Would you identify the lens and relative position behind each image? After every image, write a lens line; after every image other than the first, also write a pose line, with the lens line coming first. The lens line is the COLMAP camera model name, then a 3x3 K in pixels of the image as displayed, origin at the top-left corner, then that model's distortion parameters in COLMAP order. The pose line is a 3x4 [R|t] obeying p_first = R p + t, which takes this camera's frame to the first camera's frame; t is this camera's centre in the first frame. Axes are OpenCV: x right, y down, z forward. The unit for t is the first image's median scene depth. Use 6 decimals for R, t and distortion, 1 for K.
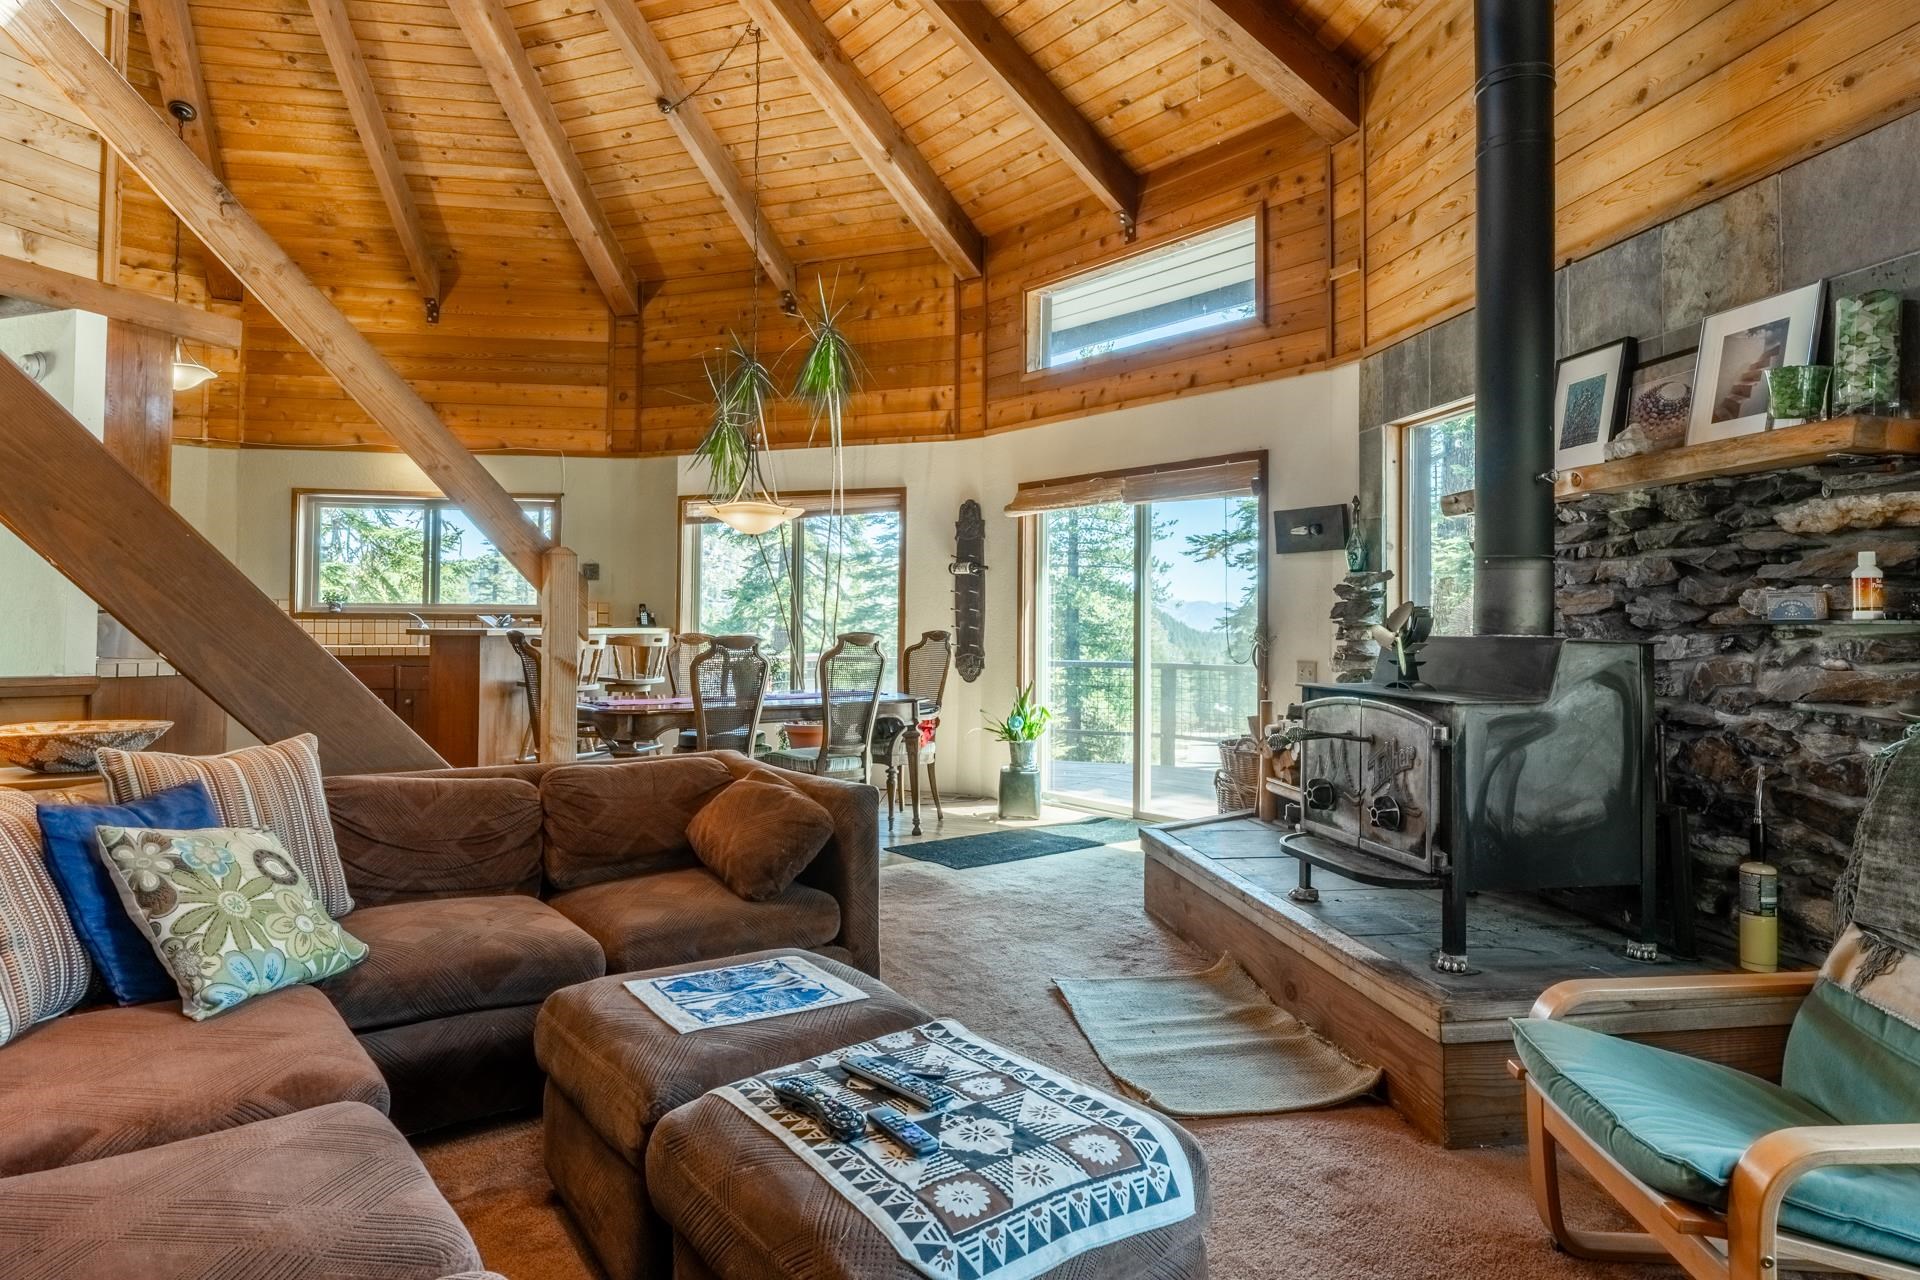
lens RADIAL K [[1100.4, 0, 966.6], [0, 1100.4, 600.1], [0, 0, 1]] dist [-0.000645, -0.000654]
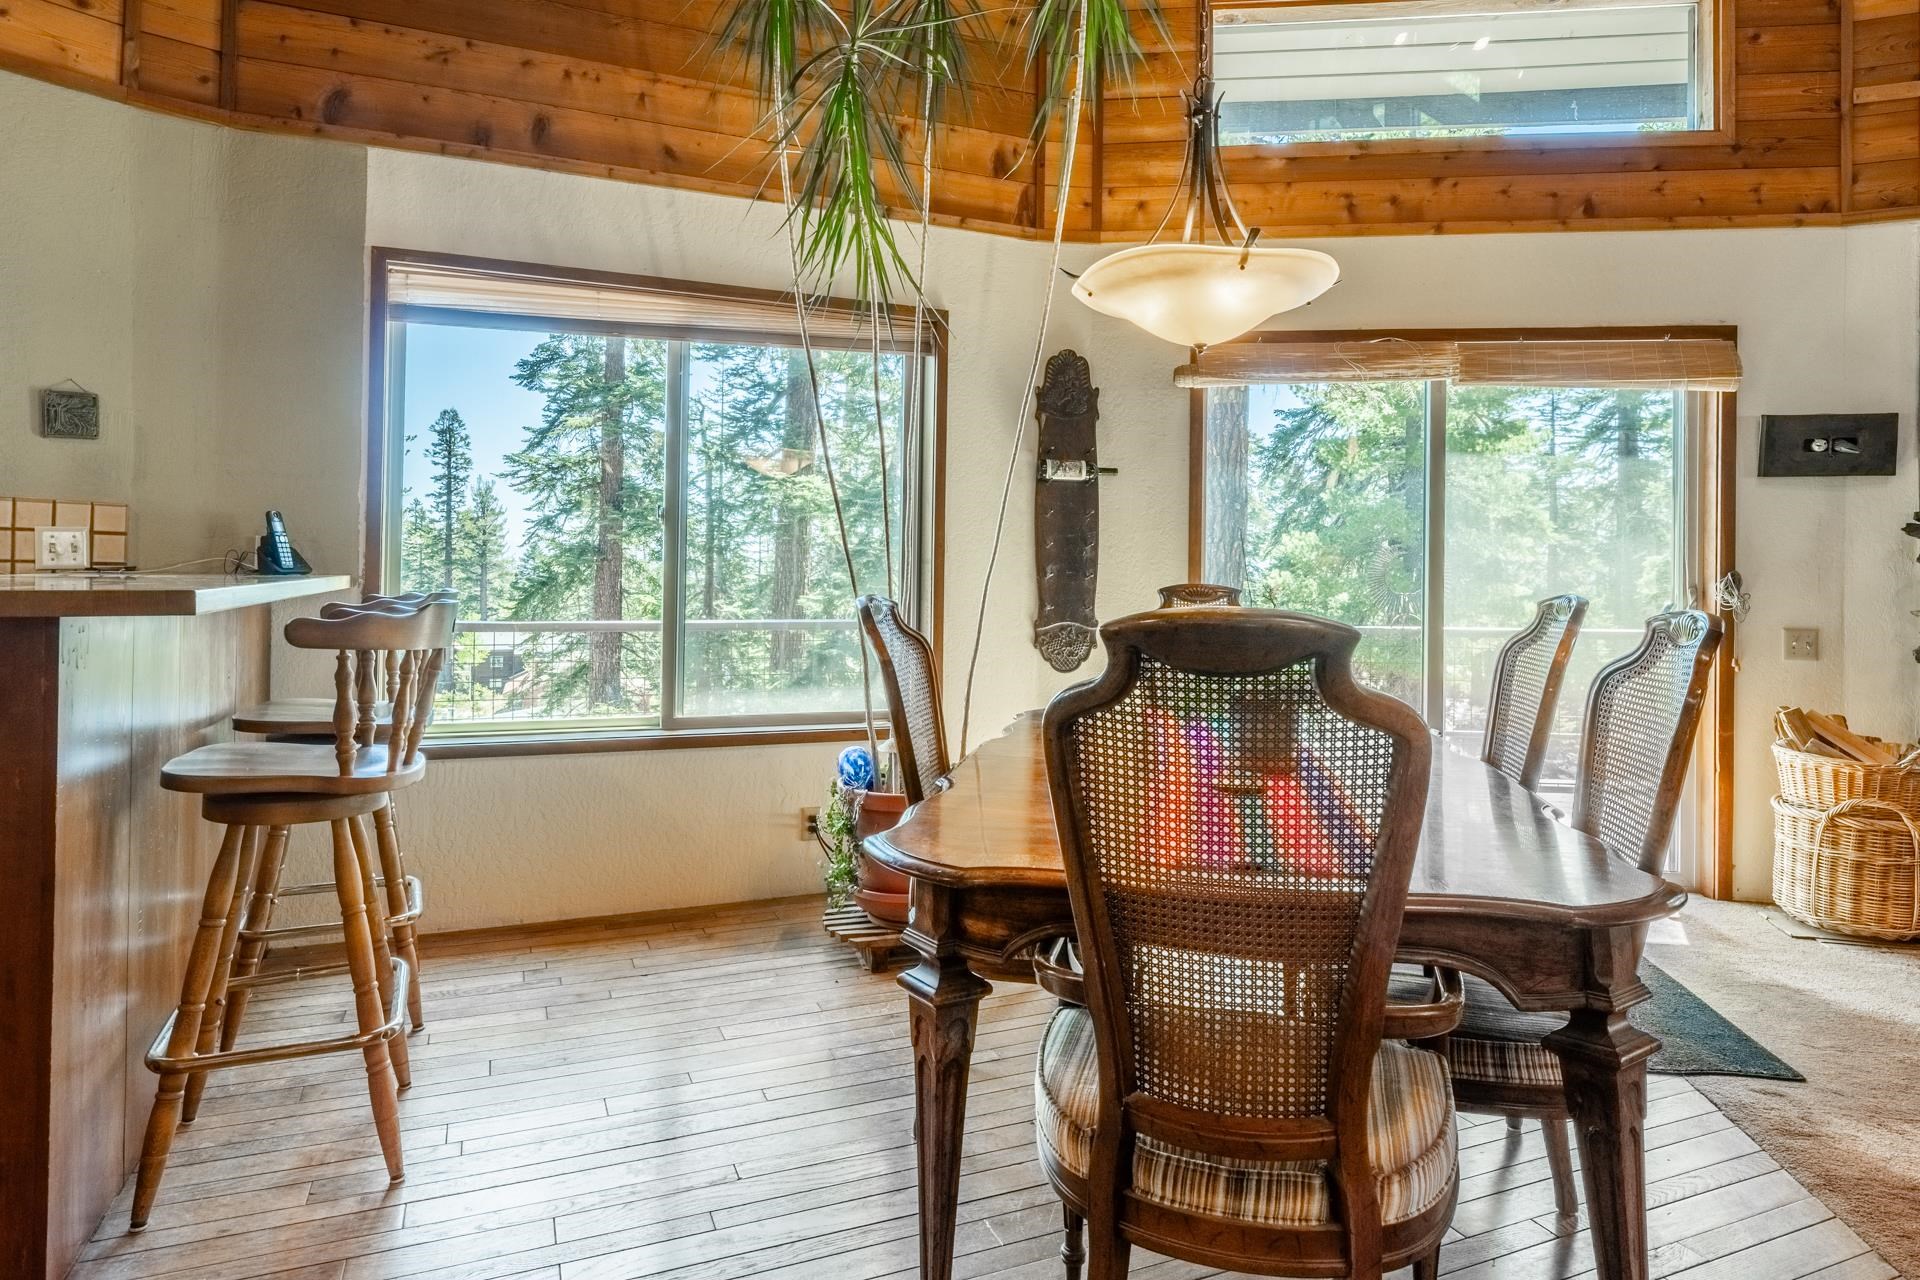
lens RADIAL K [[1118.0, 0, 970.4], [0, 1118.0, 559.6], [0, 0, 1]] dist [-0.001305, -0.000623]
pose [[0.726914, 0.010100, 0.686654, -0.442006], [-0.022451, 0.999707, 0.009062, 0.012700], [-0.686361, -0.022003, 0.726928, 0.638153]]
